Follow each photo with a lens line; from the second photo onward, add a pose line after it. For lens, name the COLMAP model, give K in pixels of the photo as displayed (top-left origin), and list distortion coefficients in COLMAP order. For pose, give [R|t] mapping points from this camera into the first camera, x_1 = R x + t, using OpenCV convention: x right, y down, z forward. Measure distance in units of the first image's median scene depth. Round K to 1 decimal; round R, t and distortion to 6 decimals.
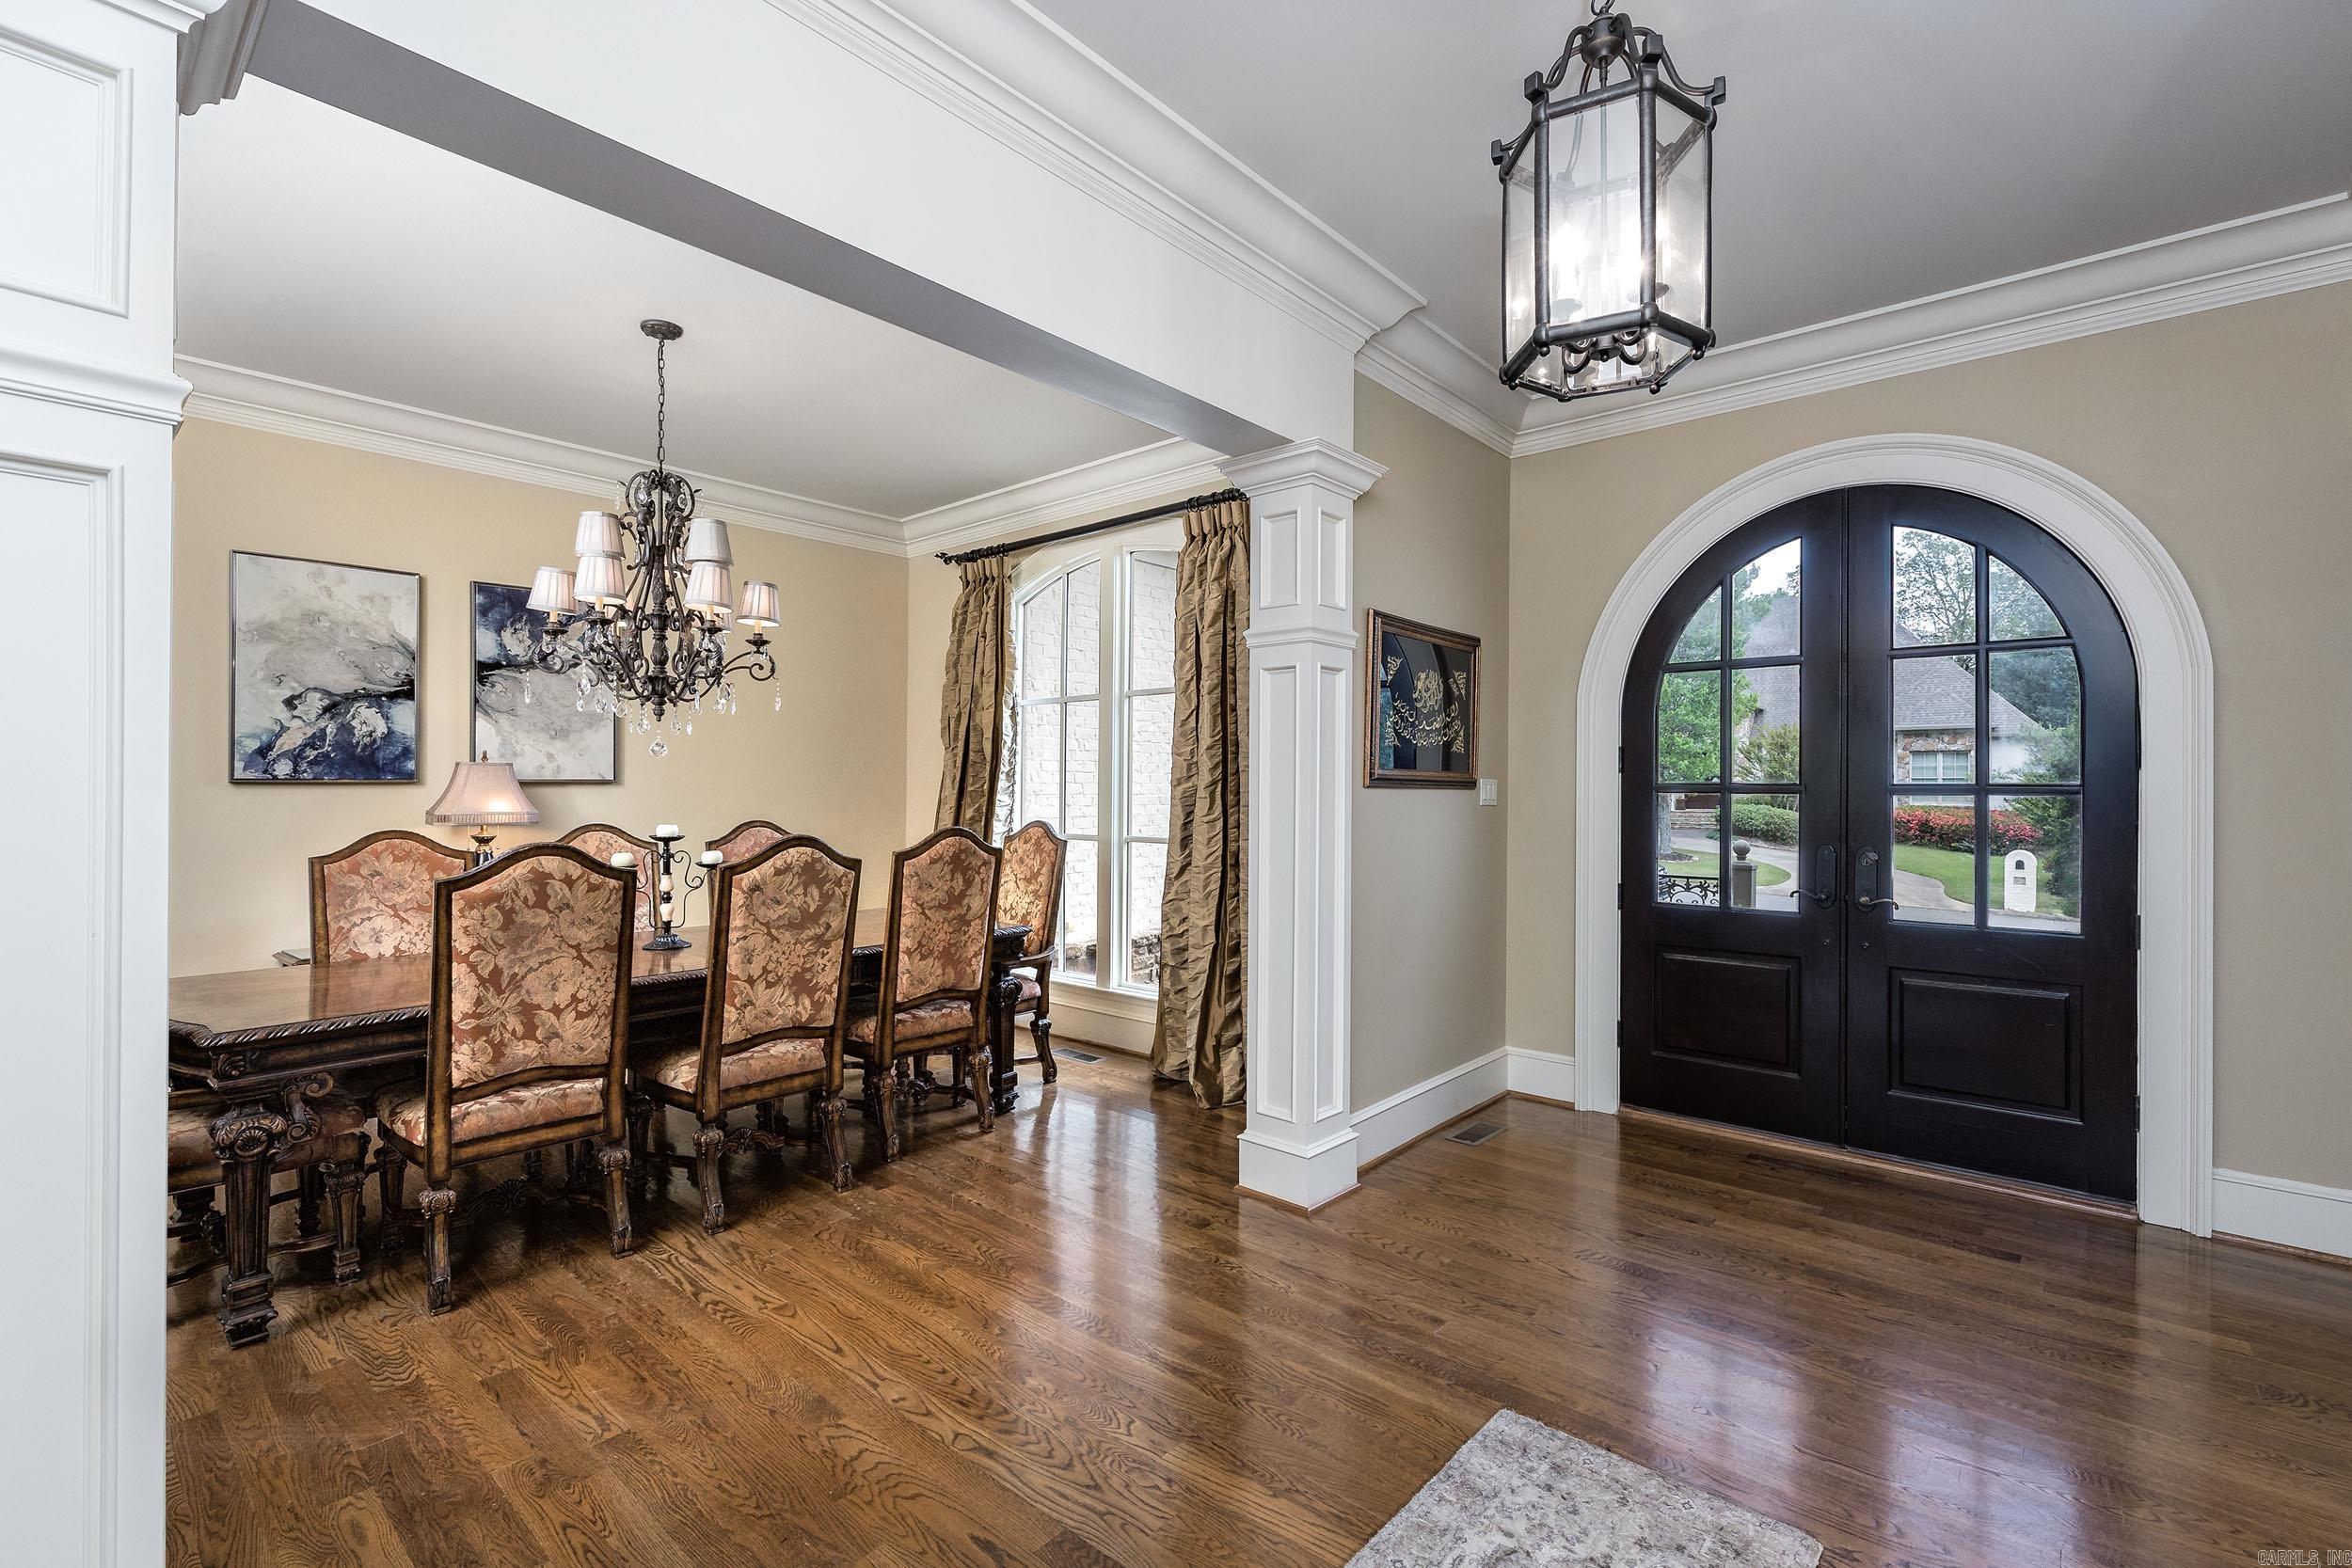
lens RADIAL K [[1012.8, 0, 1180.8], [0, 1012.8, 788.5], [0, 0, 1]] dist [-0.003428, -0.000291]
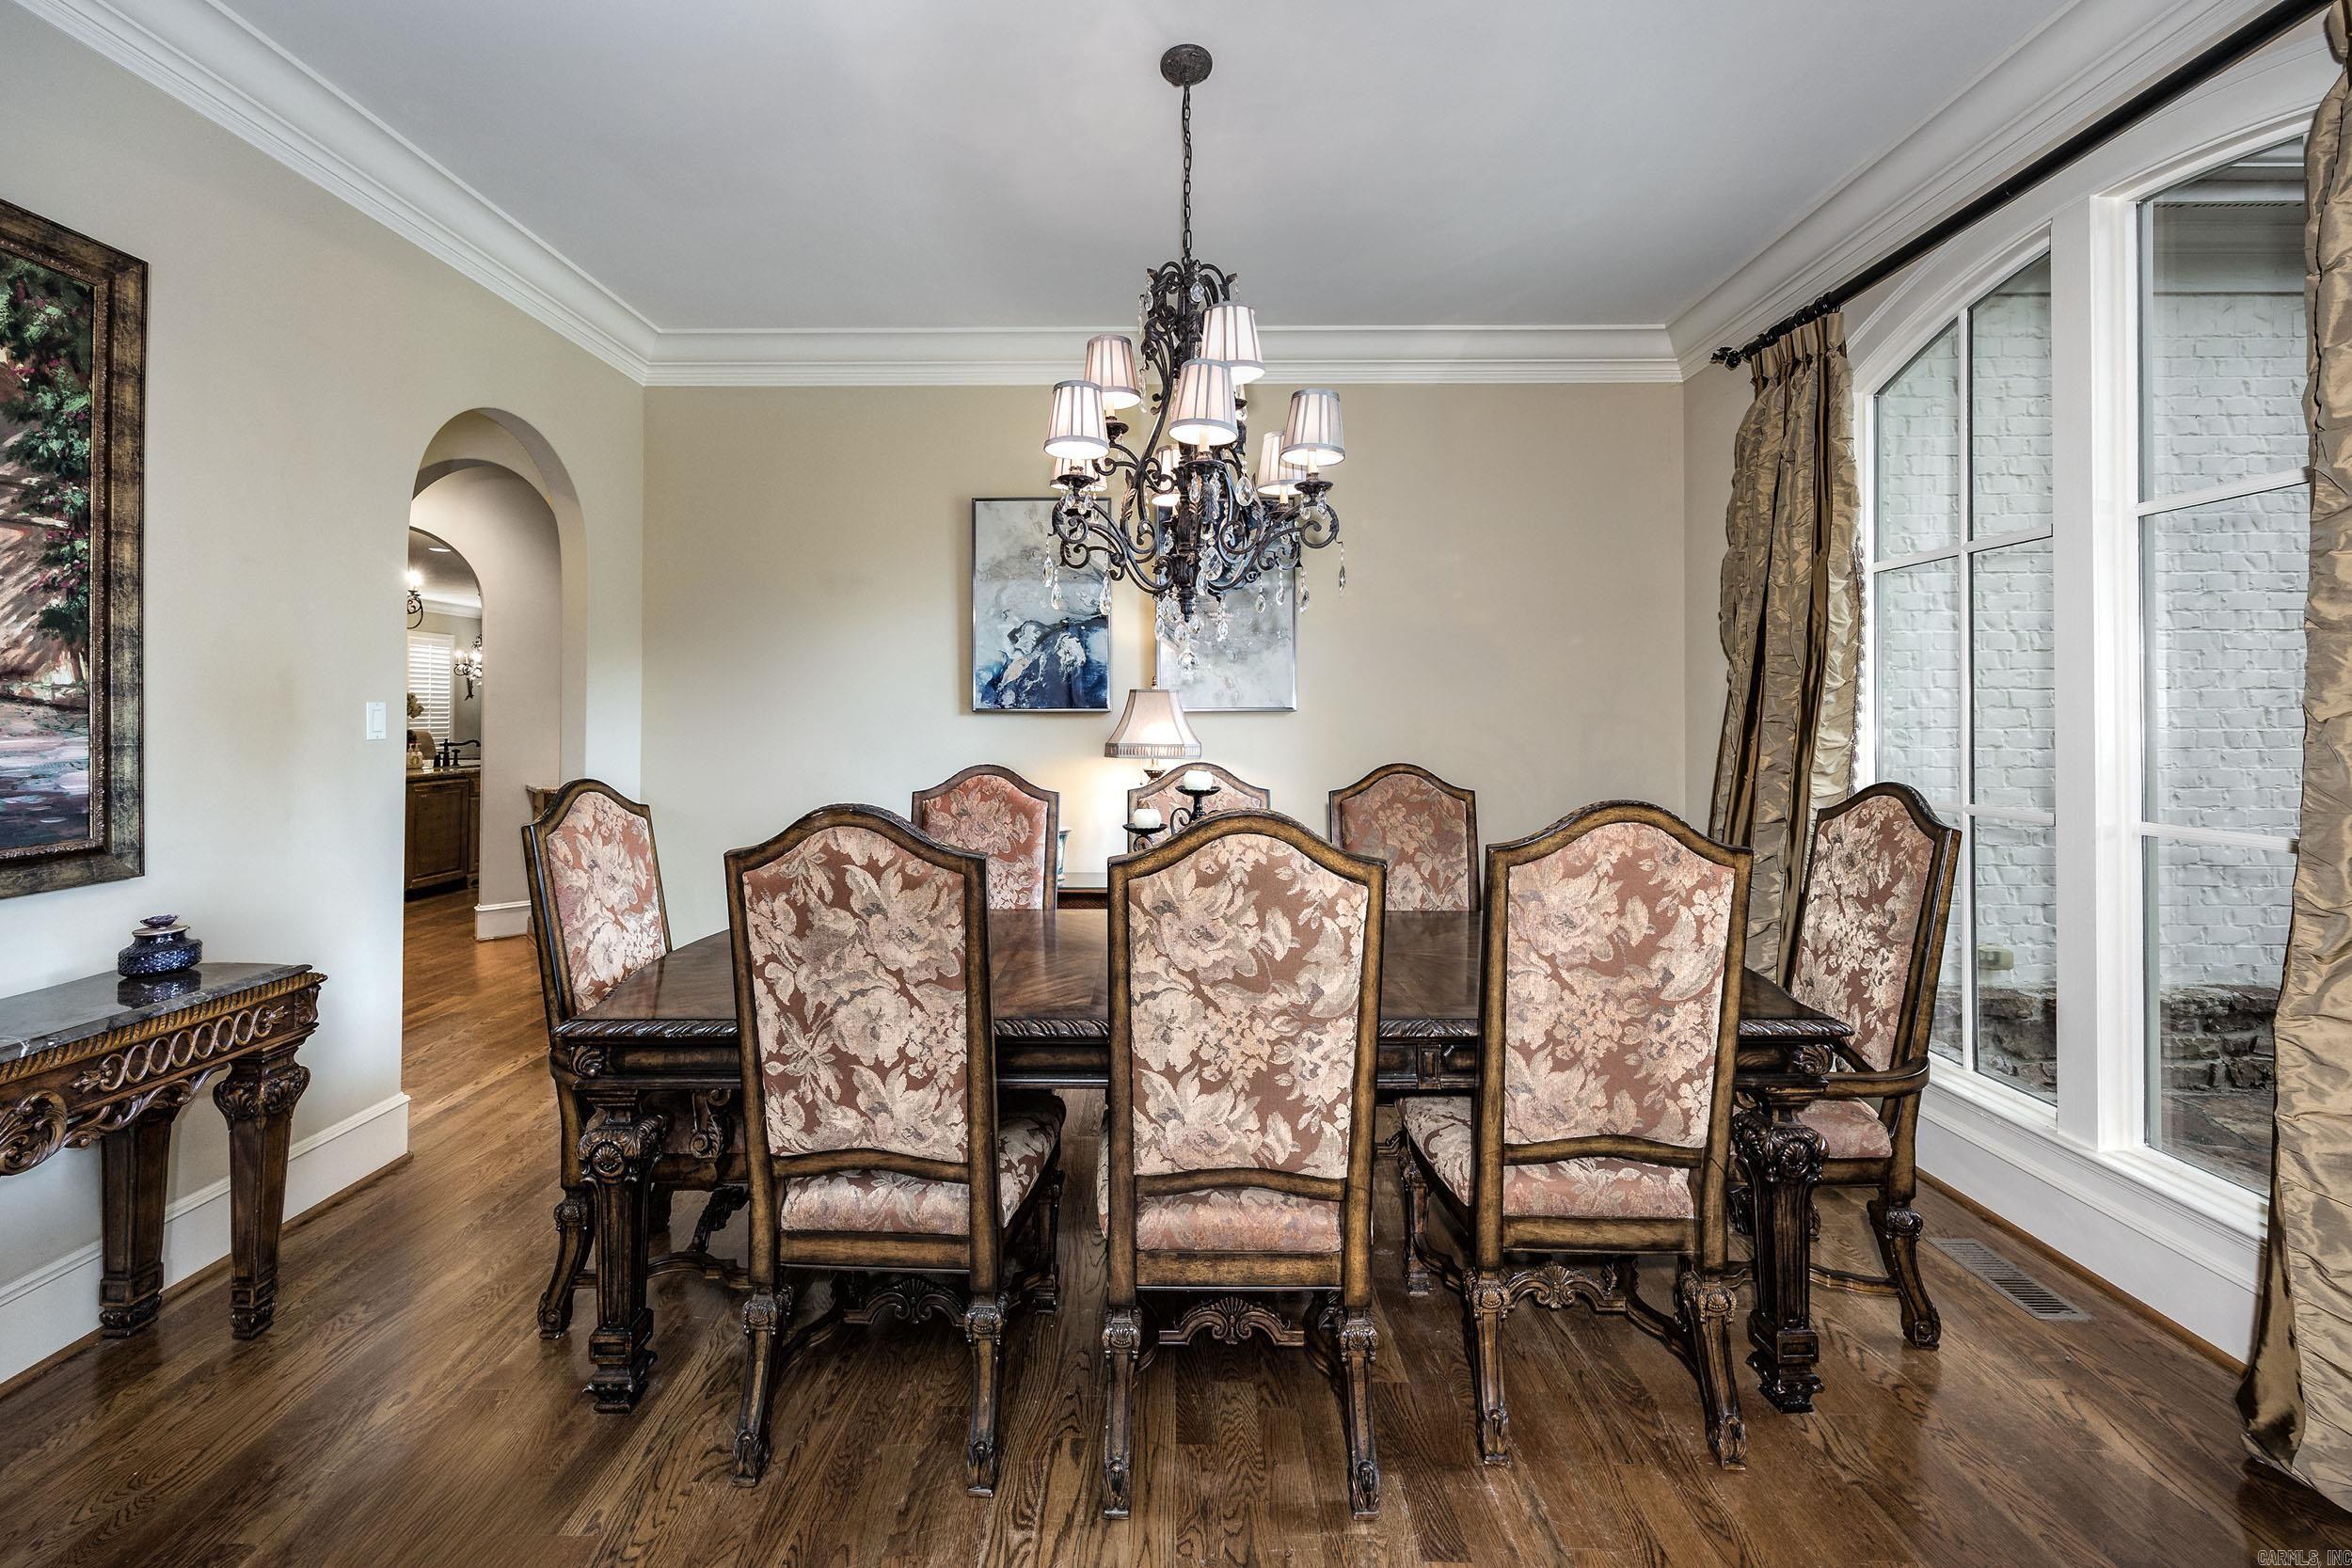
lens RADIAL K [[984.2, 0, 1154.5], [0, 984.2, 697.6], [0, 0, 1]] dist [-0.005106, 0.000265]
pose [[0.669127, -0.015127, -0.742994, -0.029994], [0.000527, 0.999802, -0.019880, -0.000746], [0.743148, 0.012911, 0.669002, 0.516069]]
